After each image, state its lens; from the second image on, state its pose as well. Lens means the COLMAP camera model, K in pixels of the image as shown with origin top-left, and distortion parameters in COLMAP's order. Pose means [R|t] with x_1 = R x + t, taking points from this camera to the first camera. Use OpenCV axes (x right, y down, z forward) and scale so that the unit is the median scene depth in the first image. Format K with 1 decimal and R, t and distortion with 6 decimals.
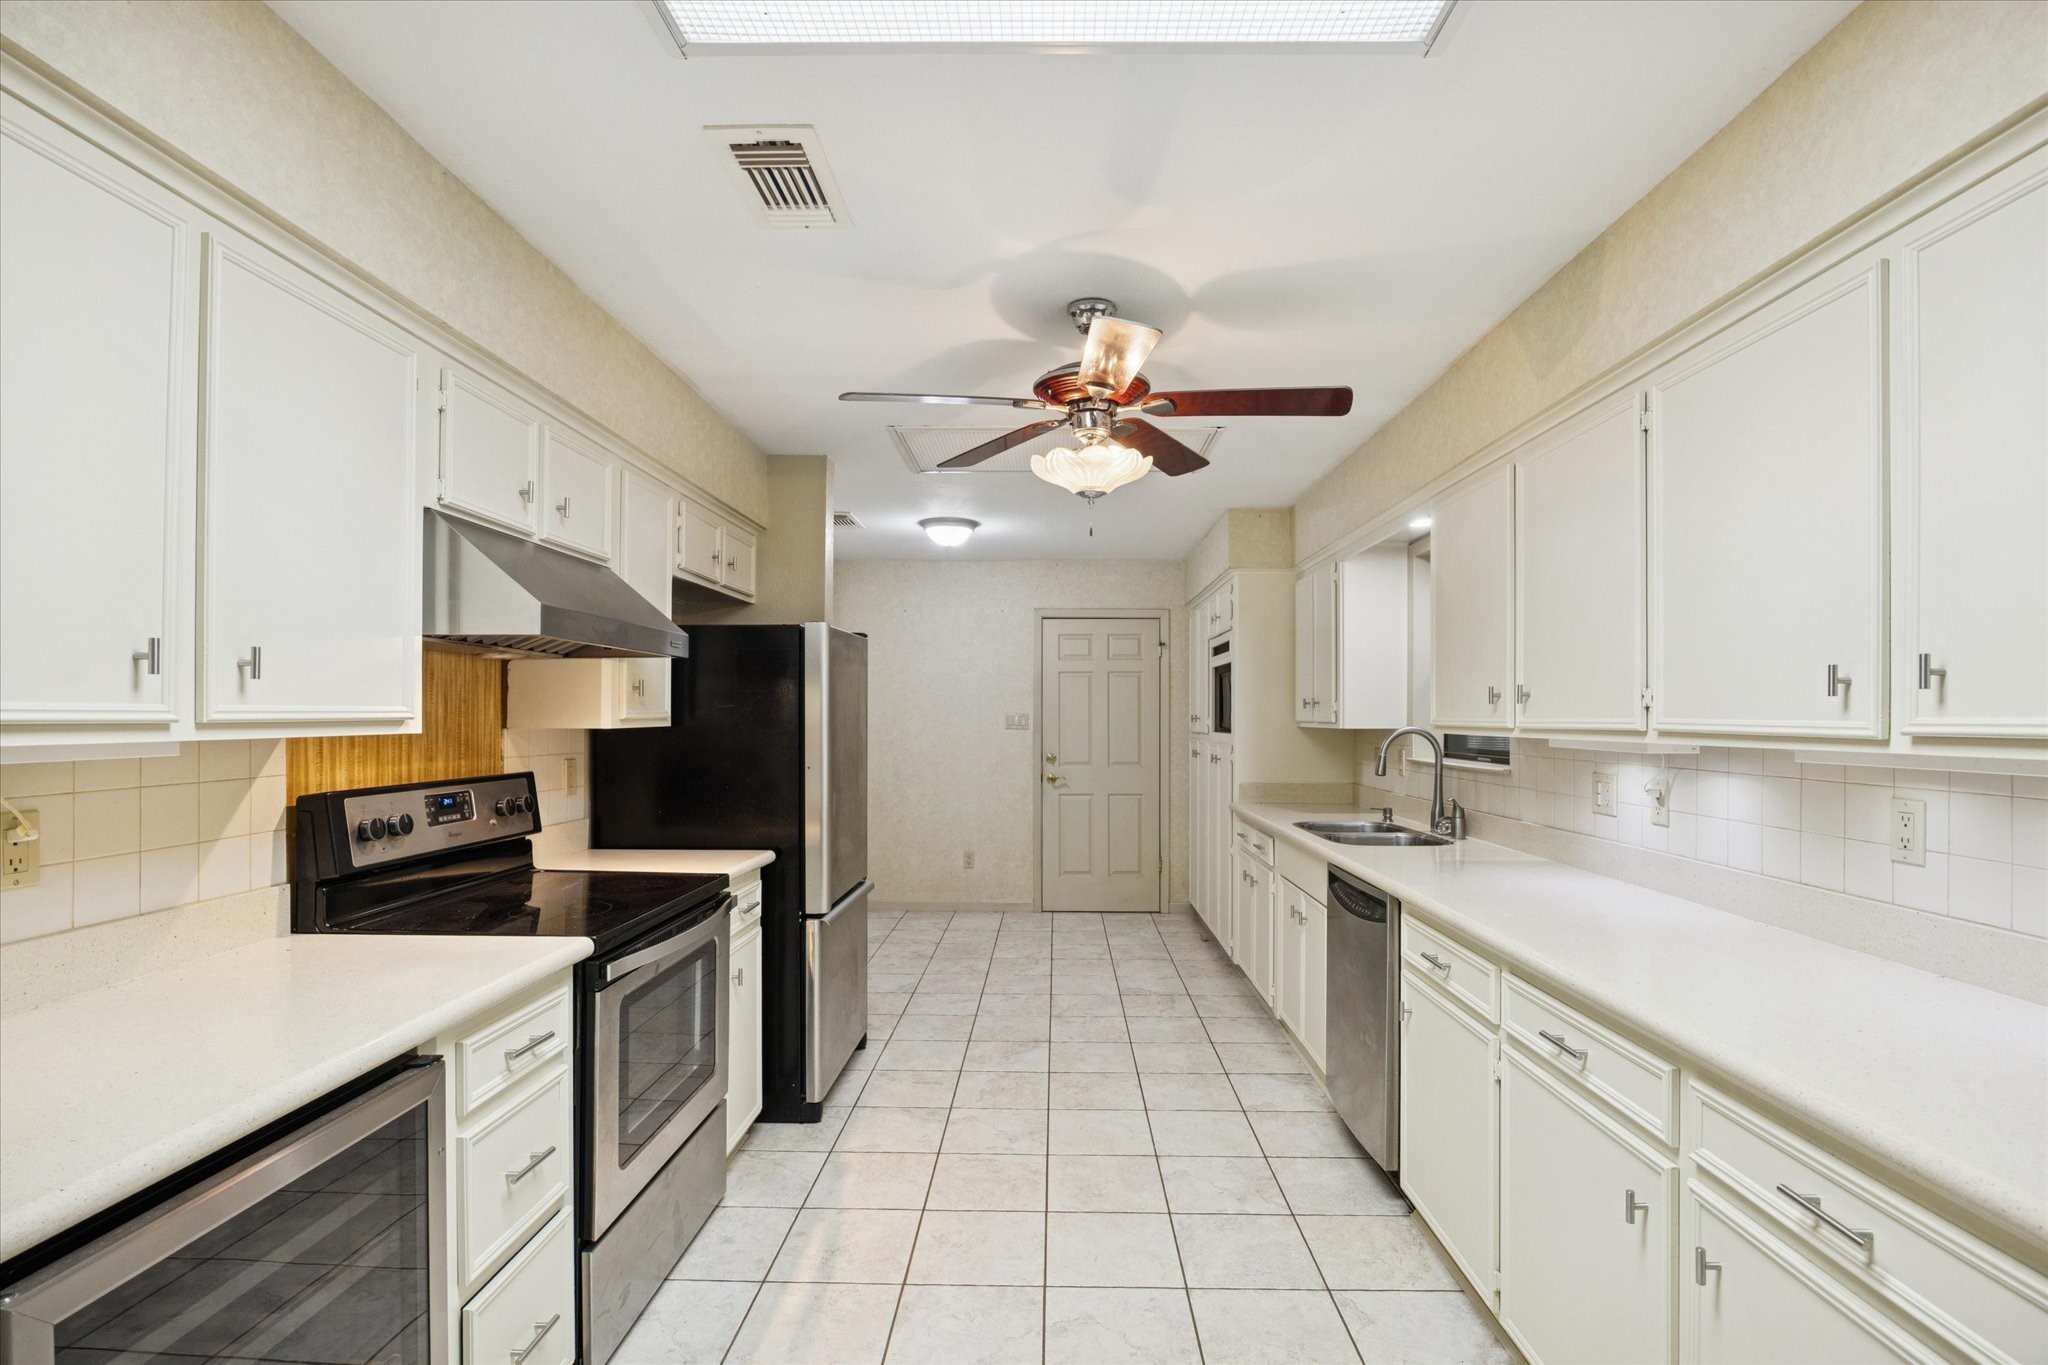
lens RADIAL K [[935.4, 0, 1052.5], [0, 935.4, 715.9], [0, 0, 1]] dist [-0.003123, -0.000051]
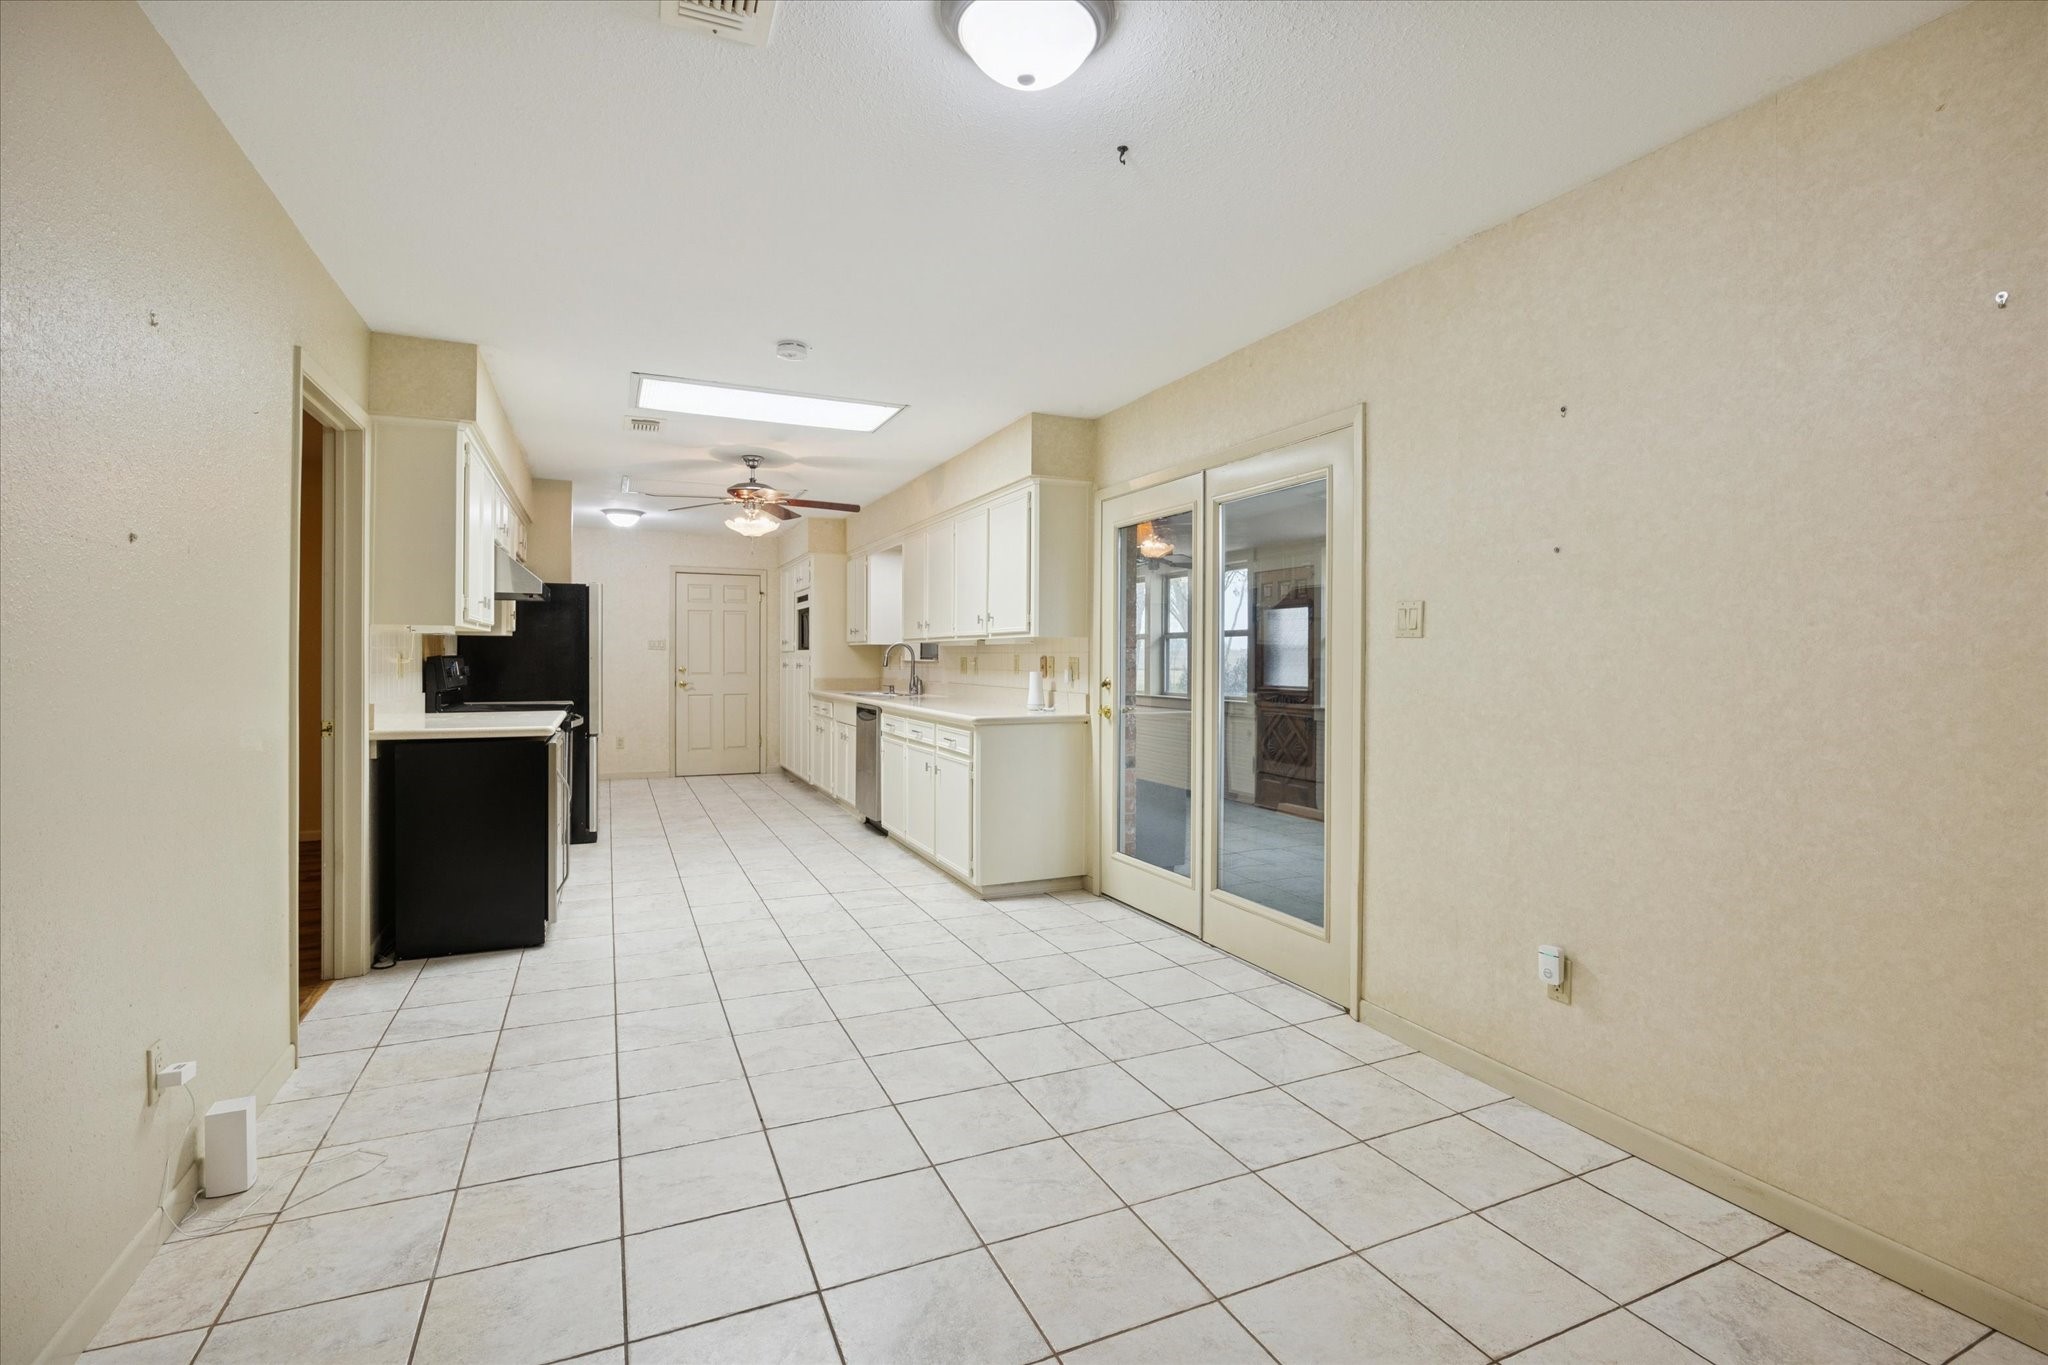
lens RADIAL K [[935.4, 0, 1030.4], [0, 935.4, 664.3], [0, 0, 1]] dist [-0.003123, -0.000051]
pose [[0.909696, -0.001342, 0.415274, -0.147806], [-0.002172, 0.999966, 0.007989, 0.031398], [-0.415270, -0.008170, 0.909662, -0.706796]]
